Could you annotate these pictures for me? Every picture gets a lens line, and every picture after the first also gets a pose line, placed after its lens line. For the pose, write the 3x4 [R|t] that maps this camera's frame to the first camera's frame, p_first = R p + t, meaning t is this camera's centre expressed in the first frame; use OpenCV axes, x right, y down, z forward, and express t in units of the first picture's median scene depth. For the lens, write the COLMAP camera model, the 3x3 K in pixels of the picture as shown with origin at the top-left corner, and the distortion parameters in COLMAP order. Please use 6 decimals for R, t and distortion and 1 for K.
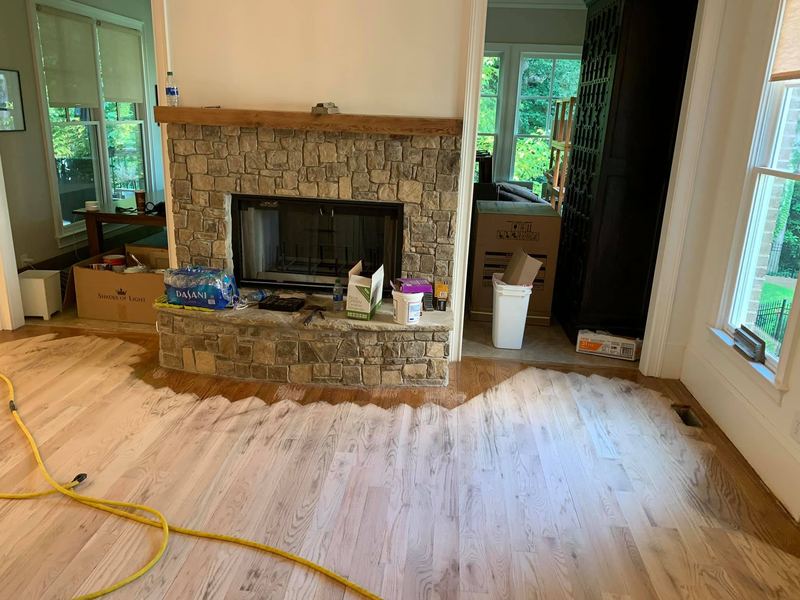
lens RADIAL K [[599.5, 0, 397.9], [0, 599.5, 299.7], [0, 0, 1]] dist [0.011555, -0.002803]
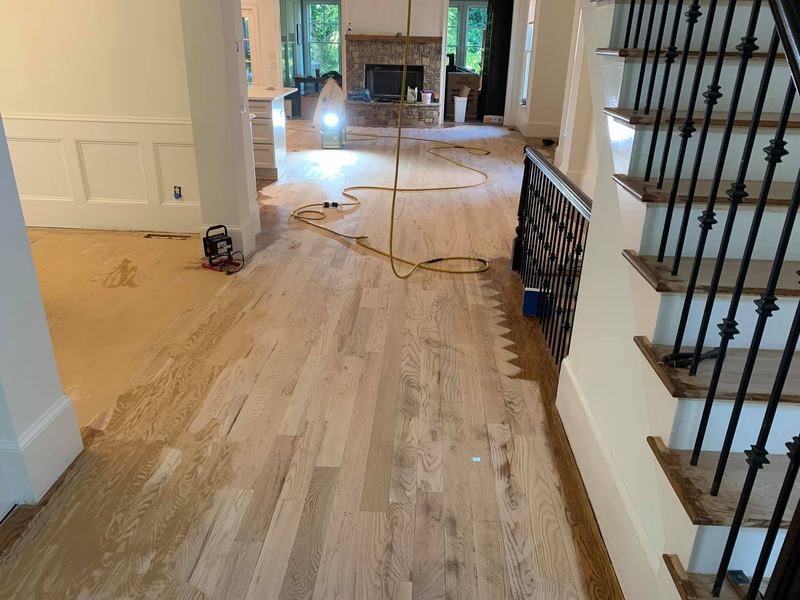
lens RADIAL K [[599.5, 0, 401.6], [0, 599.5, 297.7], [0, 0, 1]] dist [0.011555, -0.002803]
pose [[0.998694, -0.035017, 0.037200, -0.258345], [0.031036, 0.994231, 0.102672, 0.698412], [-0.040581, -0.101383, 0.994019, -2.165637]]
